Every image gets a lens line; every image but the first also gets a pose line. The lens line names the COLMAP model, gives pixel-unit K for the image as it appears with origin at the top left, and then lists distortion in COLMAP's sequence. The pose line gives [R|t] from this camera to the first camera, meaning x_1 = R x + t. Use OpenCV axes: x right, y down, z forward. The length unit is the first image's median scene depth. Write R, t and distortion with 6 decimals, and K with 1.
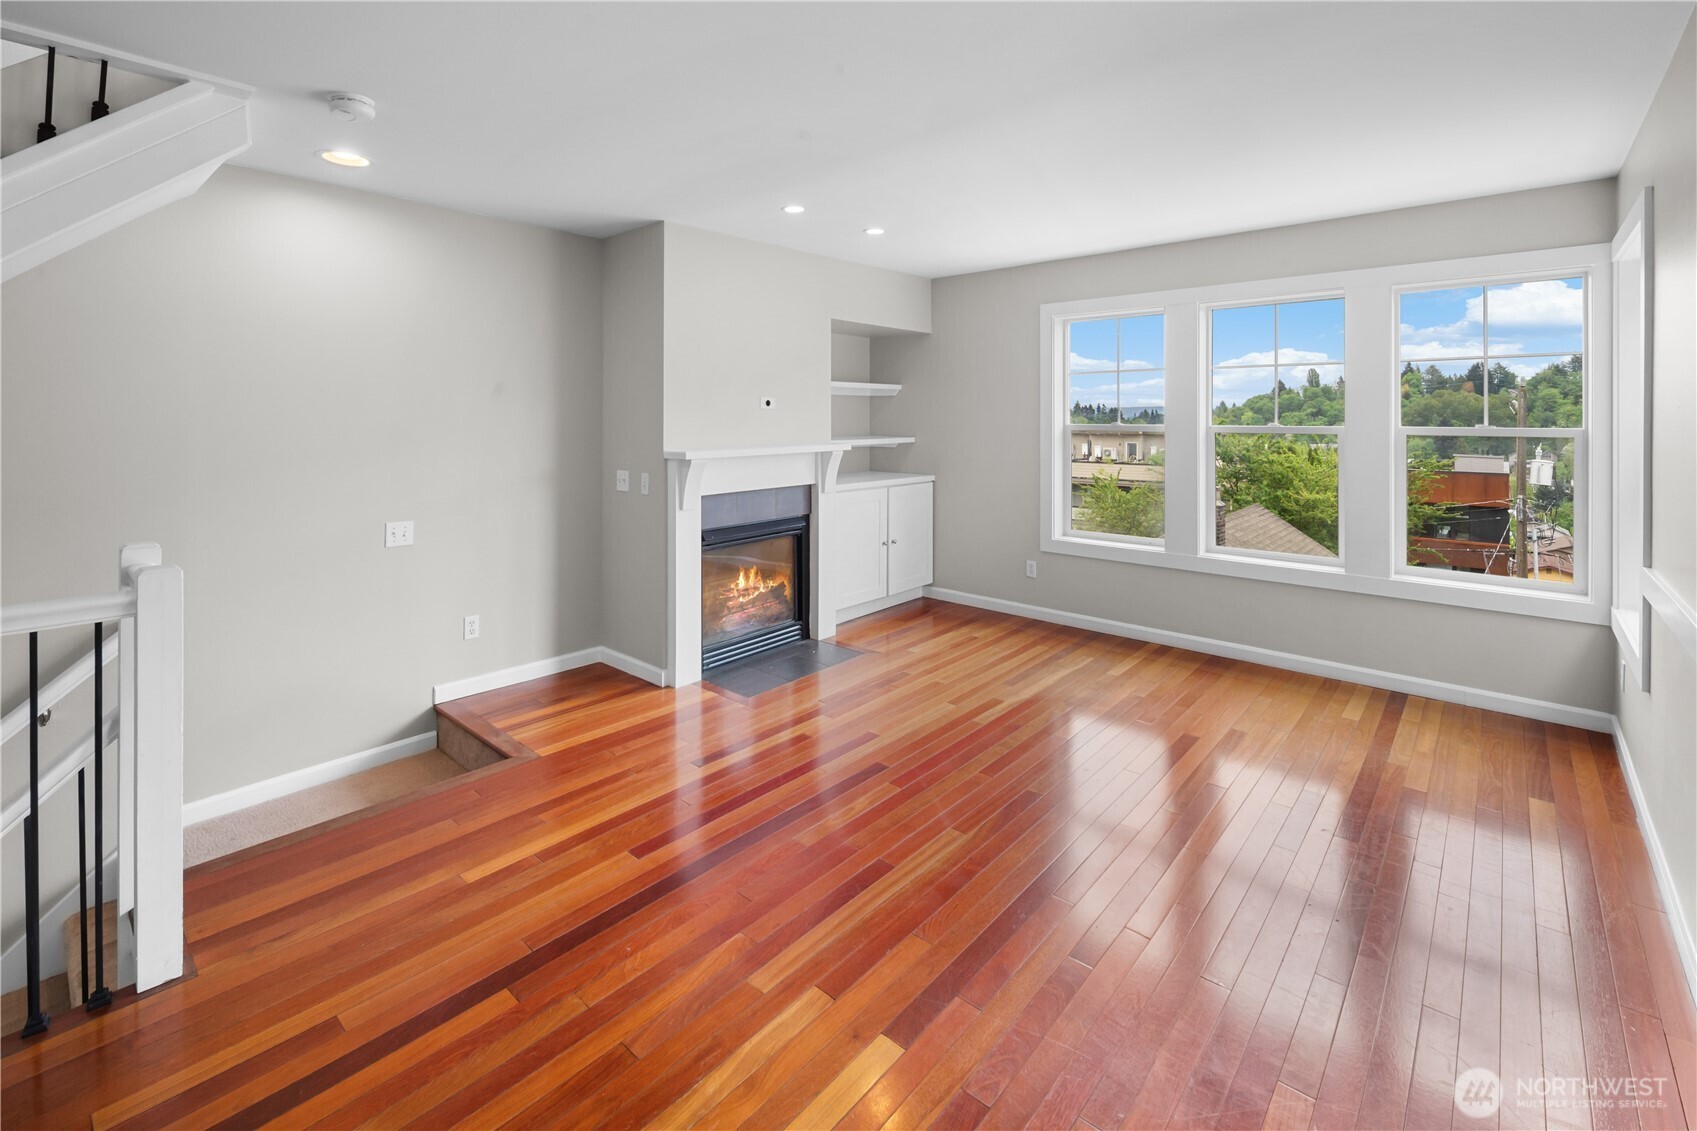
lens RADIAL K [[739.8, 0, 854.1], [0, 739.8, 415.5], [0, 0, 1]] dist [0.002529, -0.004041]
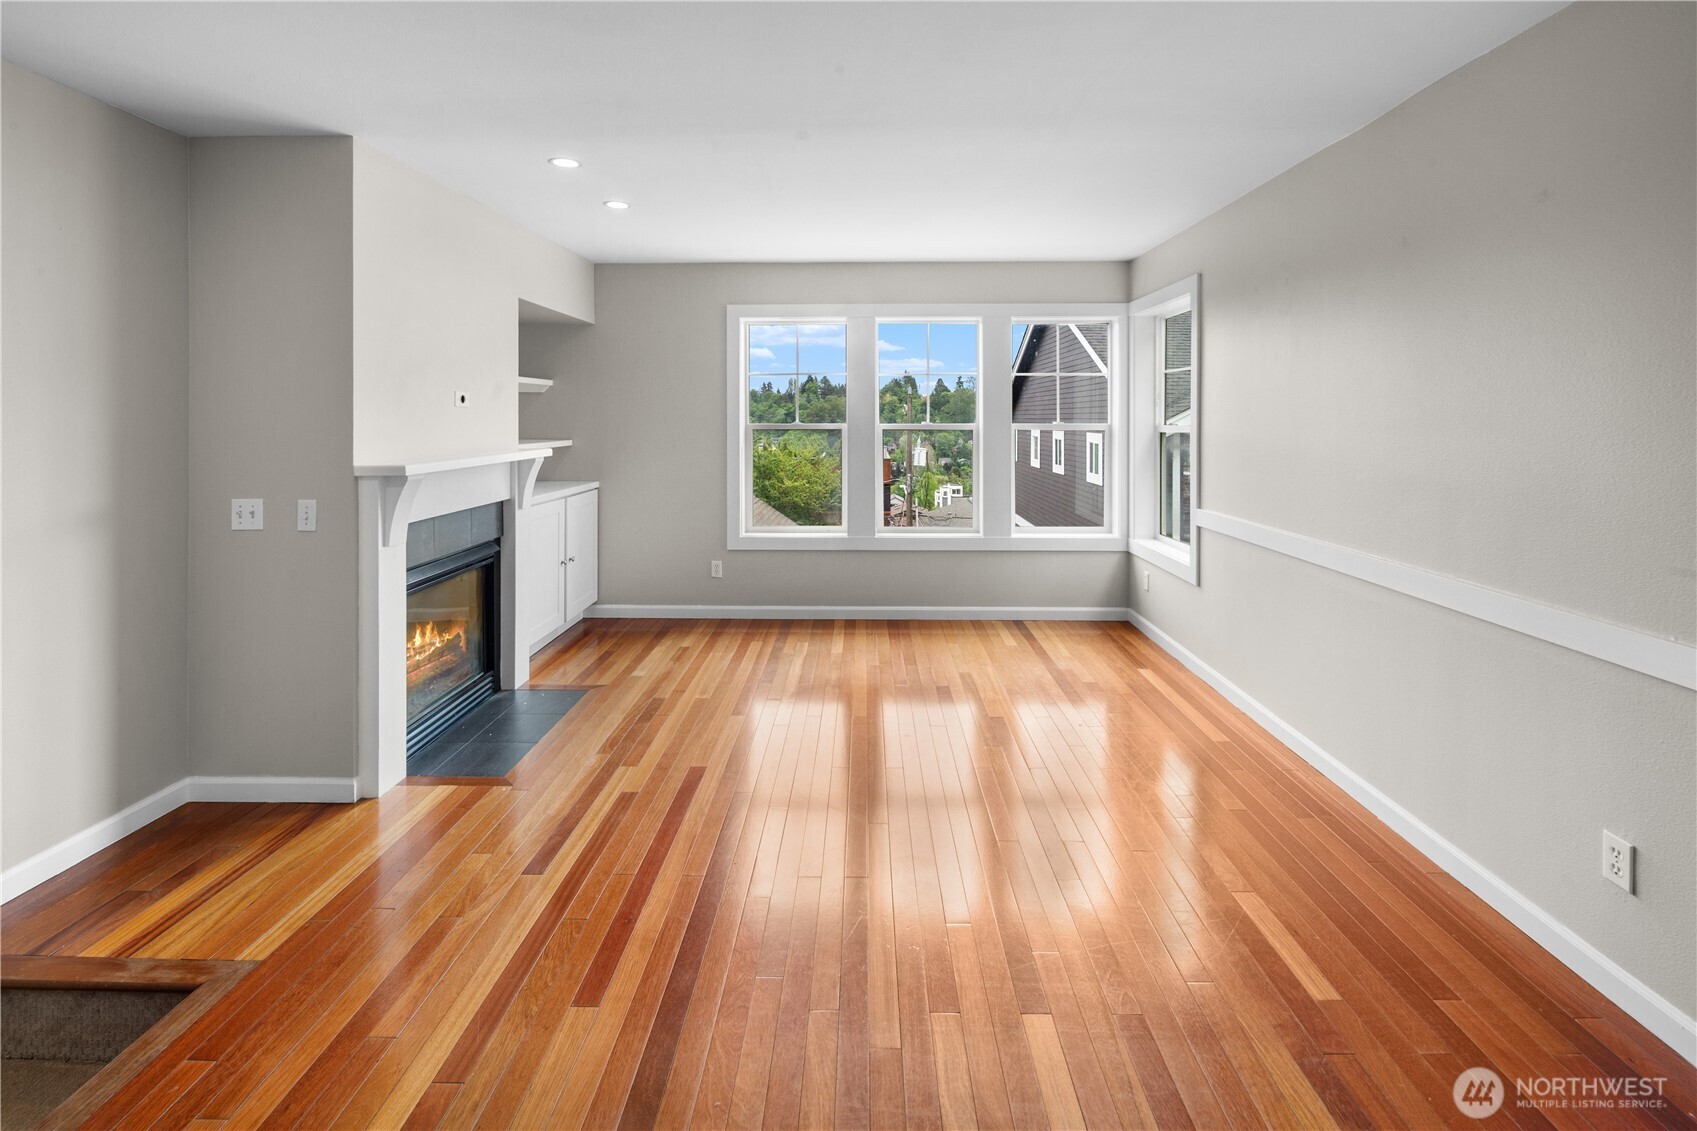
lens RADIAL K [[739.8, 0, 854.1], [0, 739.8, 415.5], [0, 0, 1]] dist [0.002529, -0.004041]
pose [[0.761206, -0.000013, 0.648510, -0.300031], [0.000310, 1.000000, -0.000345, 0.000821], [-0.648510, 0.000464, 0.761206, 0.136226]]
